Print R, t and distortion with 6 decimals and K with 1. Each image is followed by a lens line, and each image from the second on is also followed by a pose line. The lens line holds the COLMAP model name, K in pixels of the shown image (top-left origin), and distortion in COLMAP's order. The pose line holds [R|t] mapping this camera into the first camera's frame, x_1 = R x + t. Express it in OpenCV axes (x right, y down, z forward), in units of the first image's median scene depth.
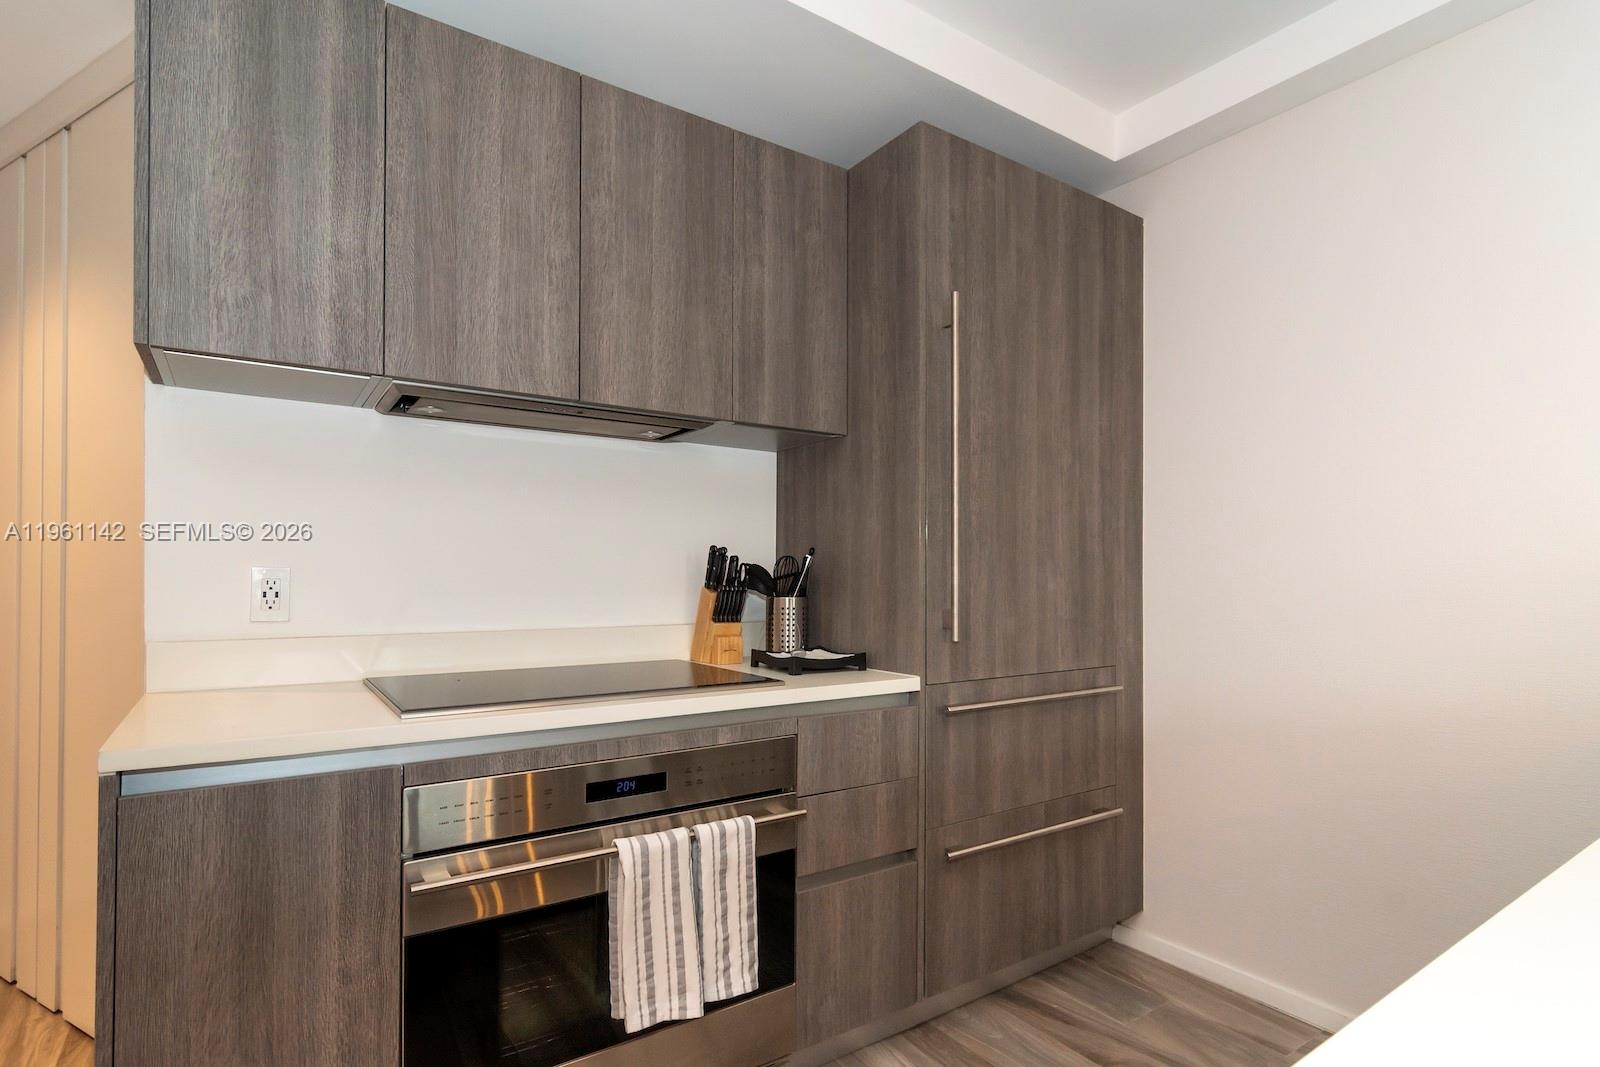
lens RADIAL K [[797.8, 0, 789.8], [0, 797.8, 570.9], [0, 0, 1]] dist [-0.000632, 0.000376]
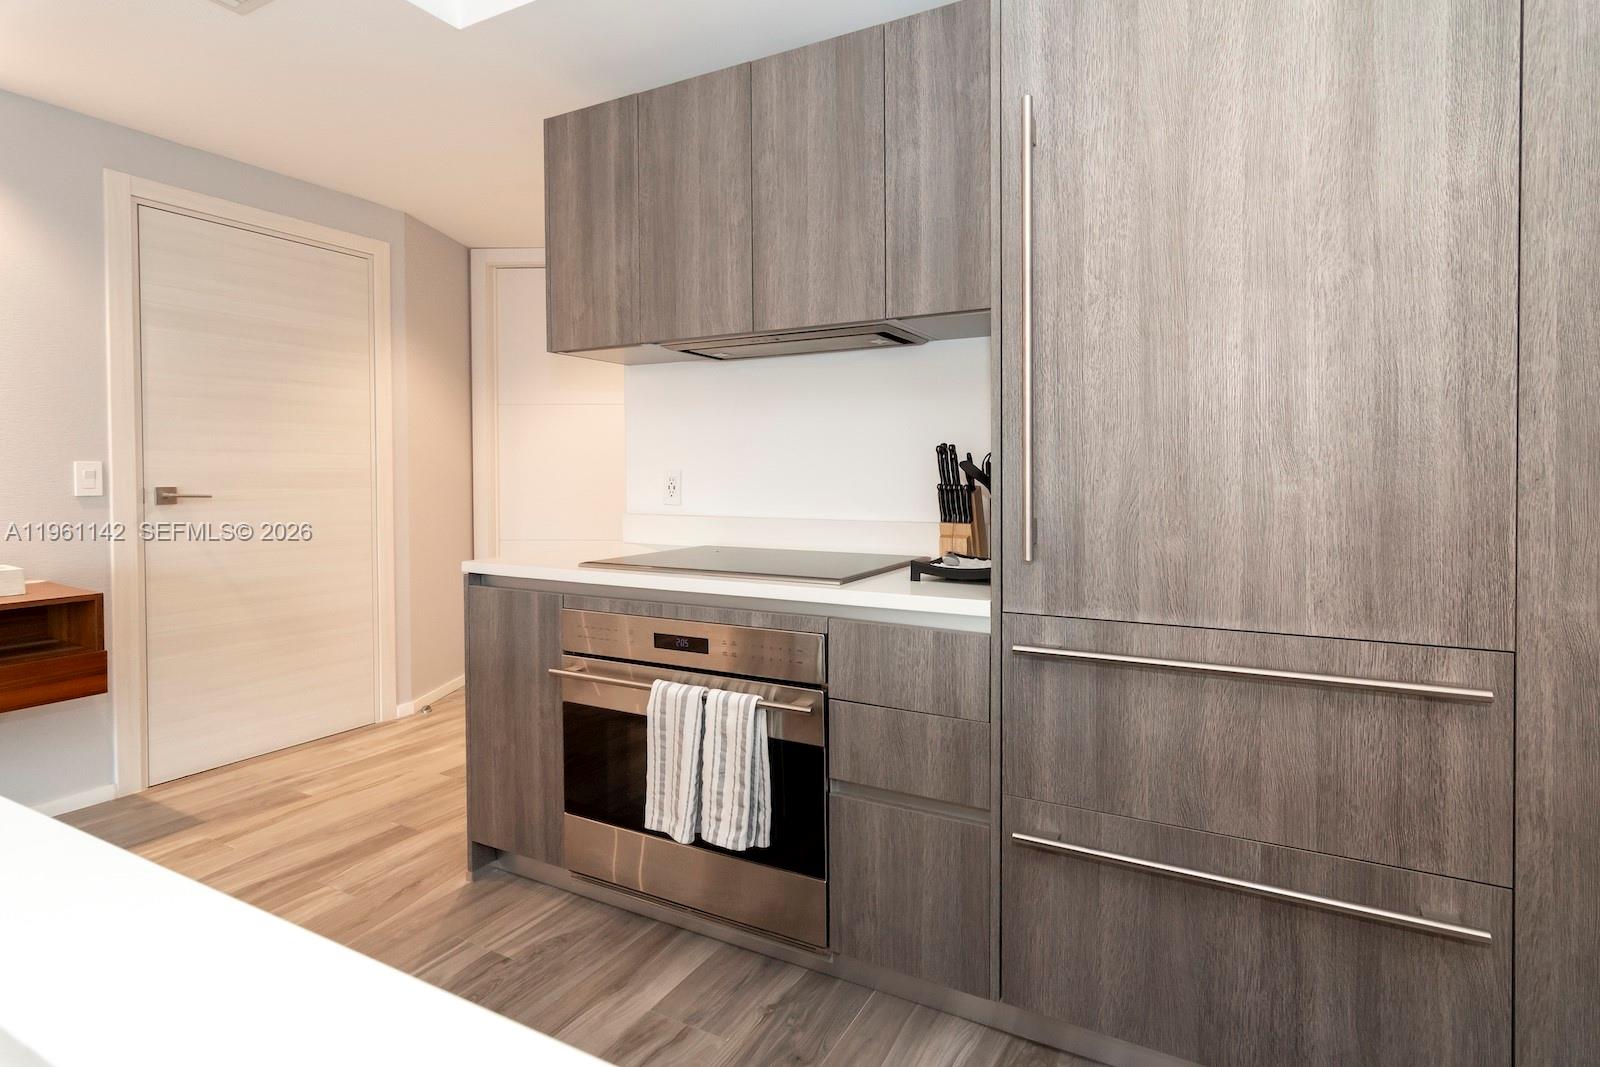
lens RADIAL K [[783.7, 0, 870.5], [0, 783.7, 485.3], [0, 0, 1]] dist [-0.001583, -0.000159]
pose [[0.493716, 0.008875, -0.869578, 0.816685], [0.009189, 0.999839, 0.015422, 0.004241], [0.869575, -0.015605, 0.493555, 0.526147]]
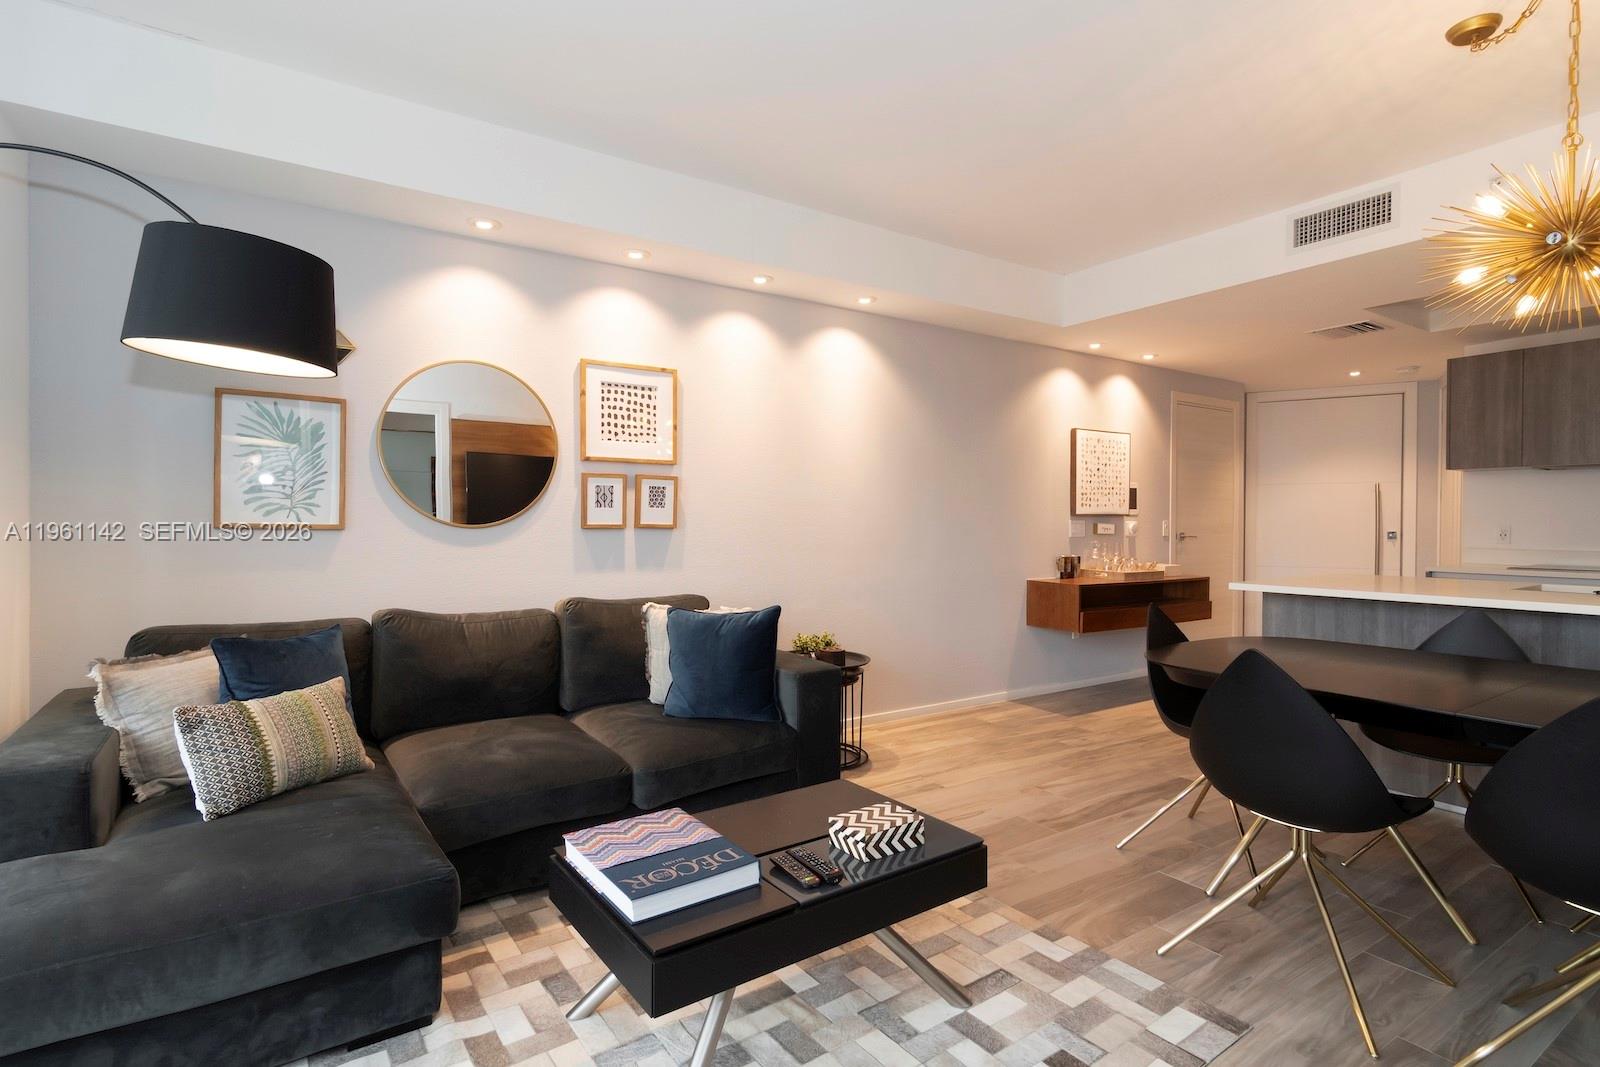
lens RADIAL K [[758.2, 0, 796.7], [0, 758.2, 530.7], [0, 0, 1]] dist [-0.000315, -0.000234]
pose [[-0.035591, 0.006473, -0.999345, 2.150513], [0.003462, 0.999974, 0.006354, -0.014135], [0.999360, -0.003234, -0.035612, -1.469664]]
